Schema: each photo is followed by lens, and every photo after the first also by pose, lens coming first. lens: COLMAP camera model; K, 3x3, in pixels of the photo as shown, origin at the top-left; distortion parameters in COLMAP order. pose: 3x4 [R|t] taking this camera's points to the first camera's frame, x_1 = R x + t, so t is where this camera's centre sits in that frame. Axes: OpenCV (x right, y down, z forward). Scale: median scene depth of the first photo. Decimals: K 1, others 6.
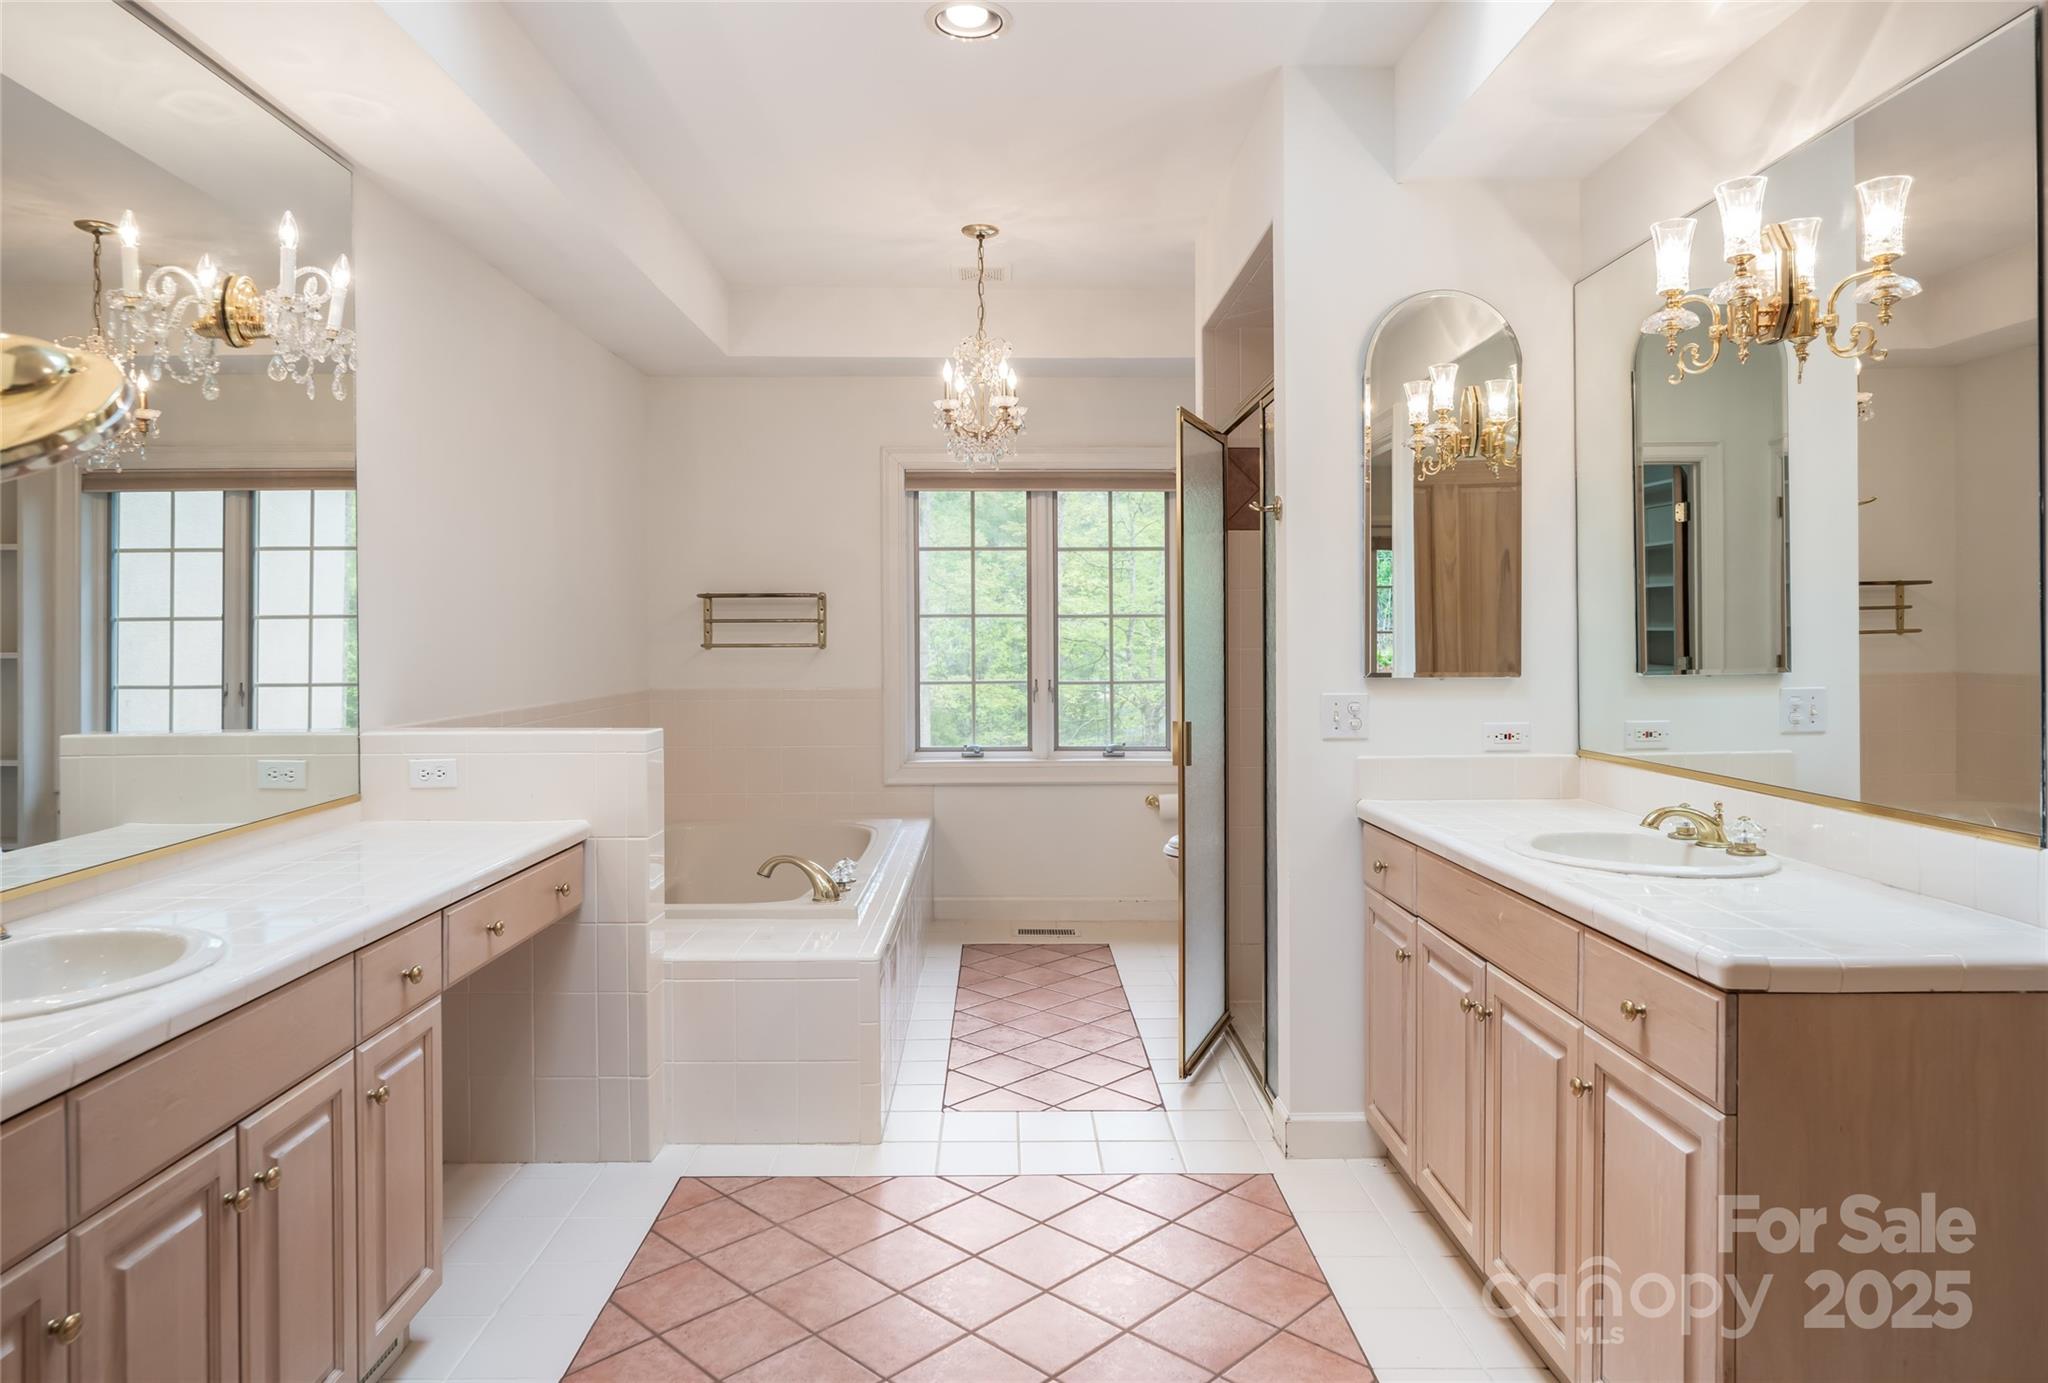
lens RADIAL K [[1236.2, 0, 1006.7], [0, 1236.2, 707.0], [0, 0, 1]] dist [0.001355, -0.001057]
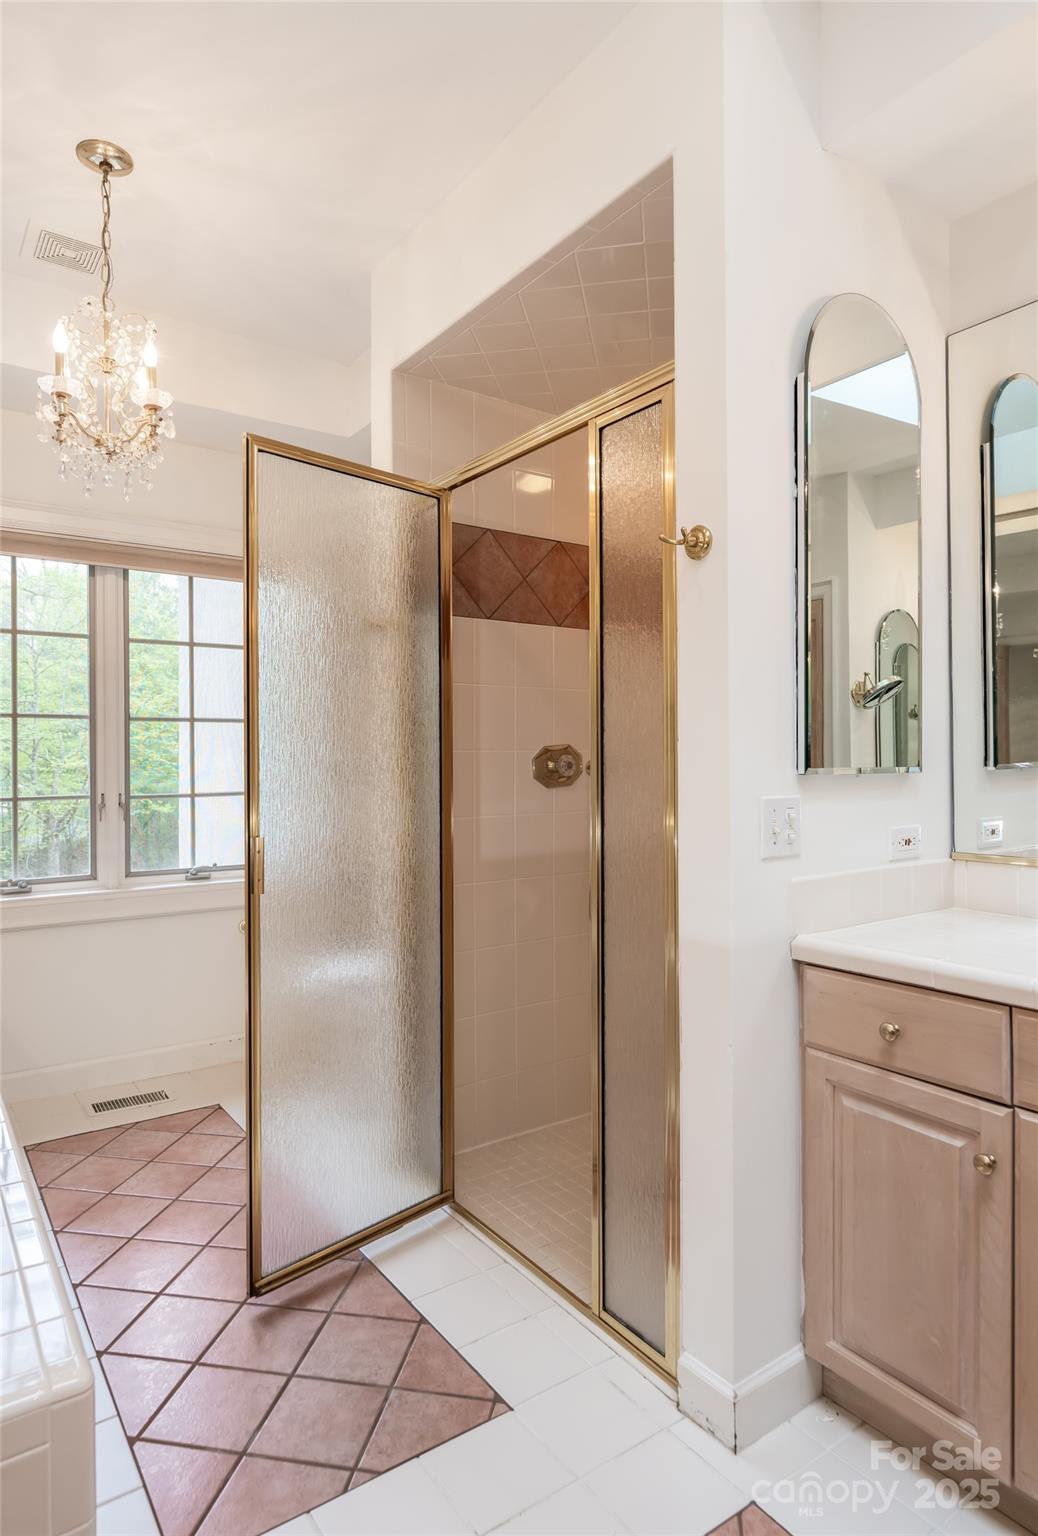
lens RADIAL K [[896.8, 0, 519.0], [0, 896.8, 768.0], [0, 0, 1]] dist [-0.000881, 0.000182]
pose [[0.820482, -0.007337, 0.571625, -0.093196], [0.034937, 0.998692, -0.037328, -0.007467], [-0.570603, 0.050598, 0.819666, 0.352358]]
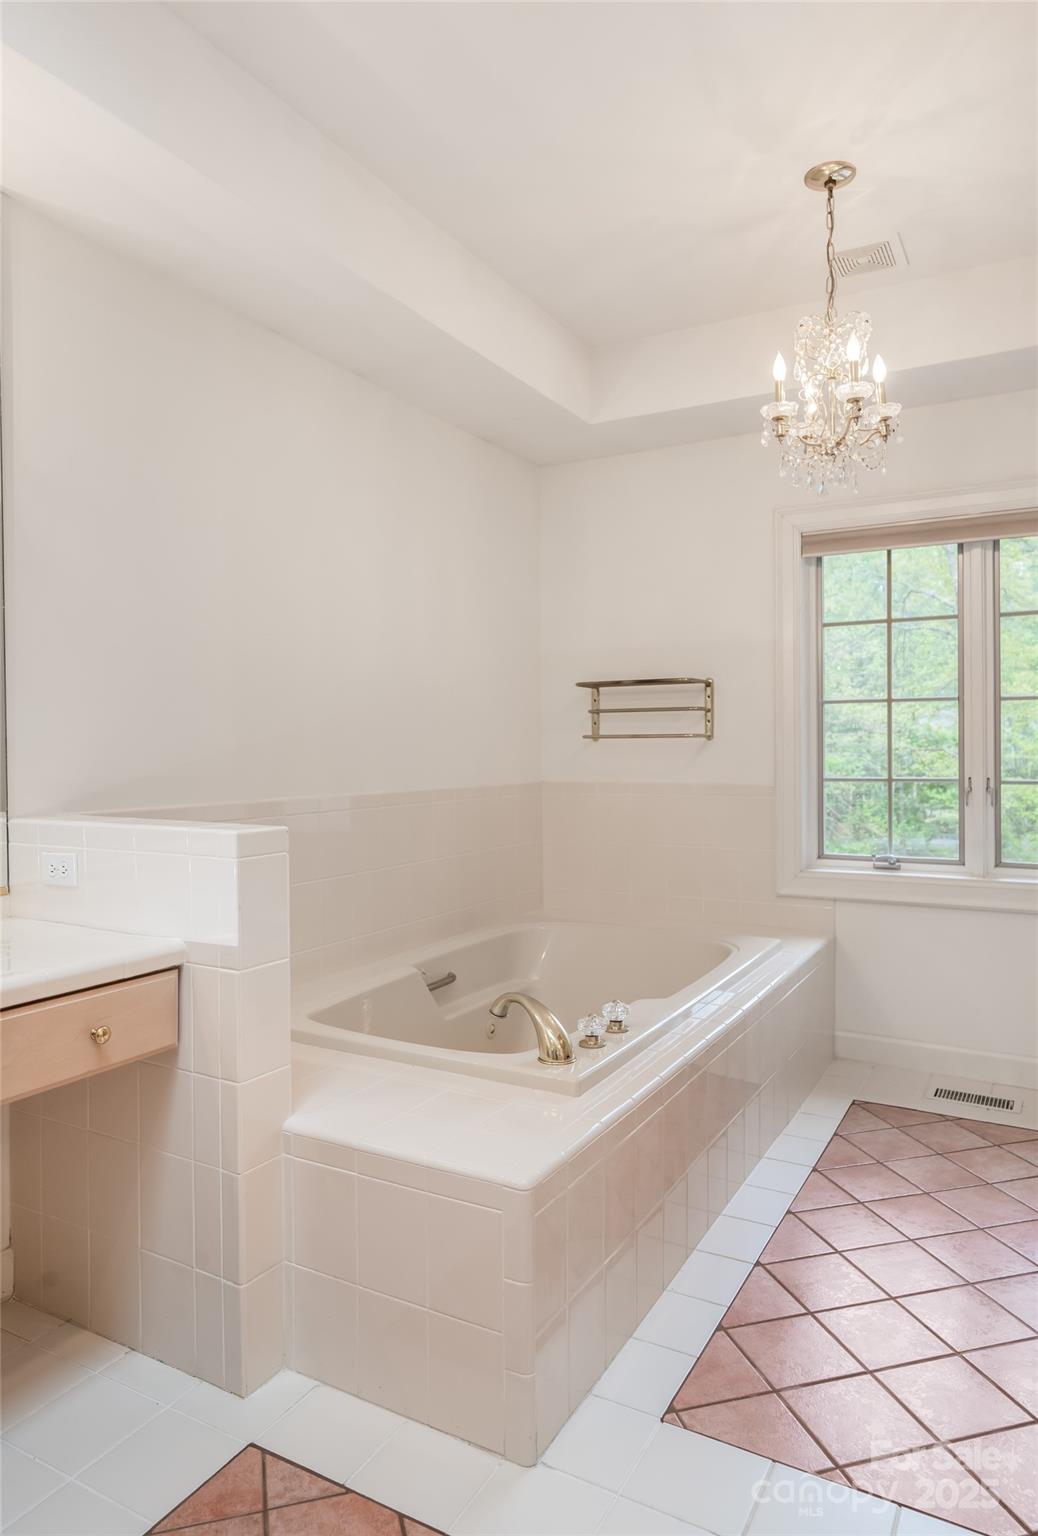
lens RADIAL K [[981.5, 0, 512.6], [0, 981.5, 767.5], [0, 0, 1]] dist [-0.016623, 0.001455]
pose [[0.868065, 0.010136, -0.496346, 0.082893], [-0.026962, 0.999279, -0.026746, -0.003766], [0.495717, 0.036600, 0.867712, 0.307308]]
